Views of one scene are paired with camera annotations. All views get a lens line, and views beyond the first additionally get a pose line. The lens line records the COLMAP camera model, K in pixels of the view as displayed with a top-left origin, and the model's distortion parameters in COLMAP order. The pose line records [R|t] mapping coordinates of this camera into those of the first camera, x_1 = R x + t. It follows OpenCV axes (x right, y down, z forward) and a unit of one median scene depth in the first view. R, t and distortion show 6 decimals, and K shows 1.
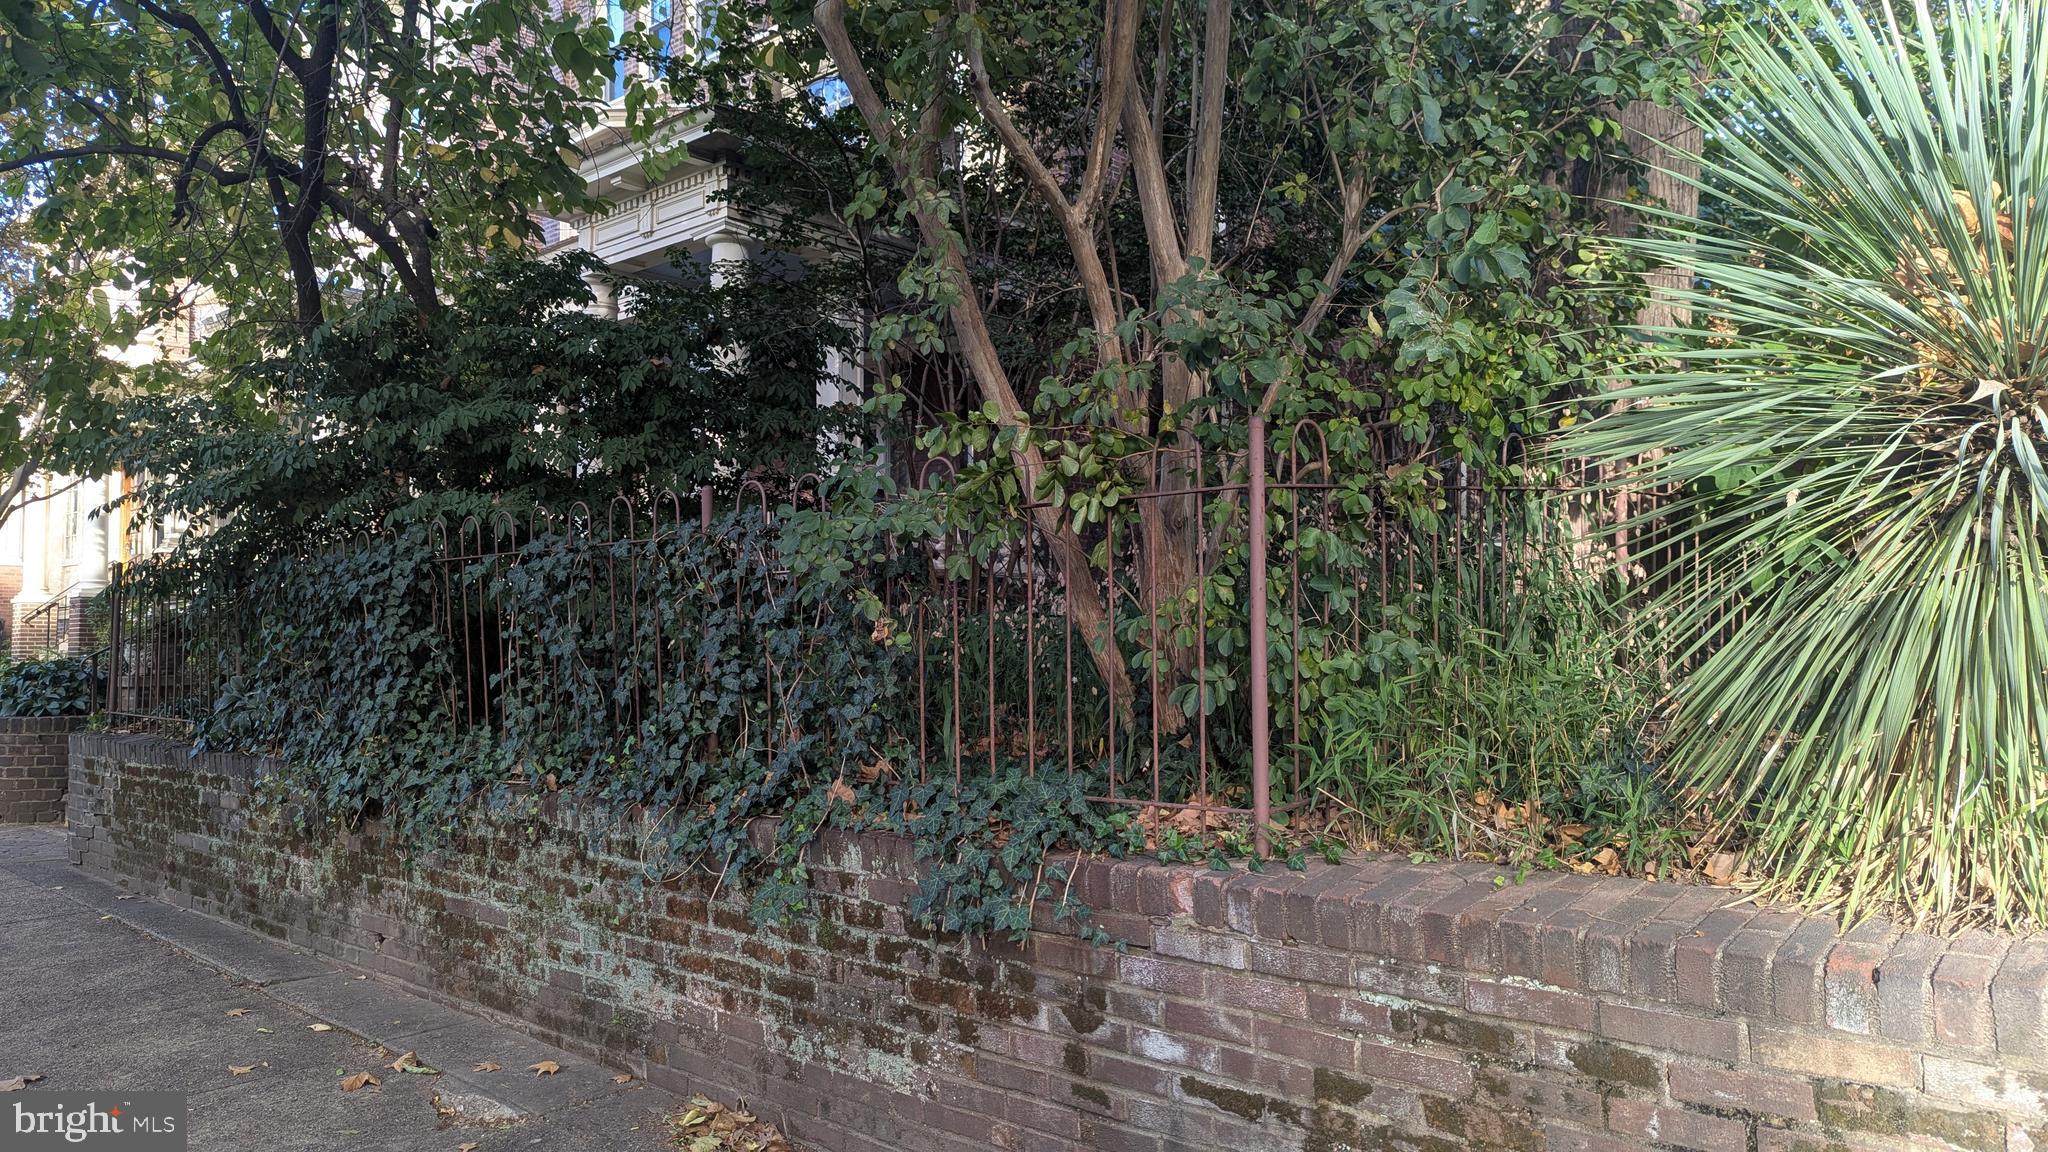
lens RADIAL K [[1458.6, 0, 1000.0], [0, 1458.6, 571.9], [0, 0, 1]] dist [0.080002, -0.078682]
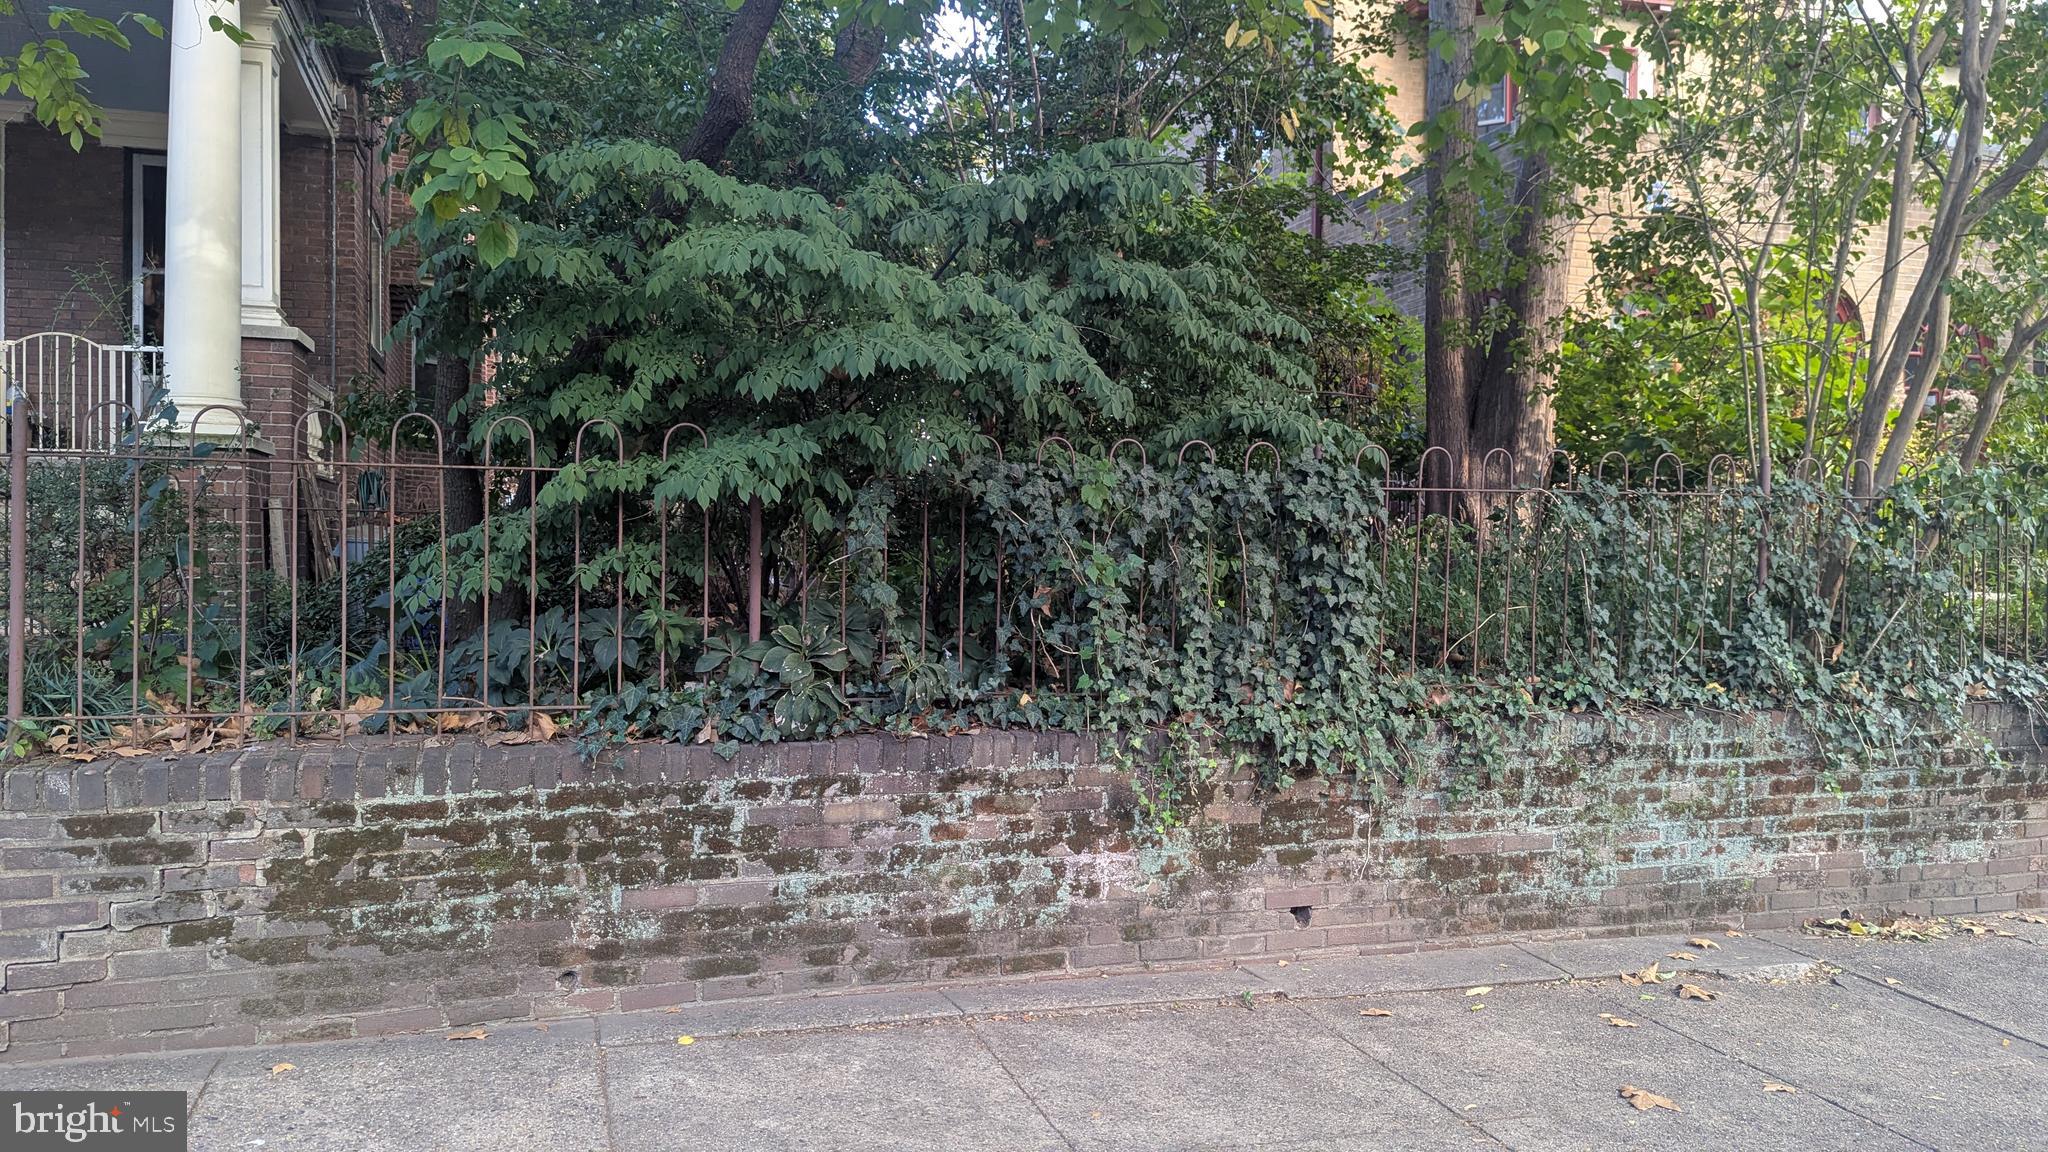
lens RADIAL K [[1458.6, 0, 1025.1], [0, 1458.6, 549.7], [0, 0, 1]] dist [0.080002, -0.078682]
pose [[0.474140, -0.006397, 0.880426, -1.918557], [-0.057501, 0.997614, 0.038215, 0.013386], [-0.878570, -0.068745, 0.472640, 1.133310]]
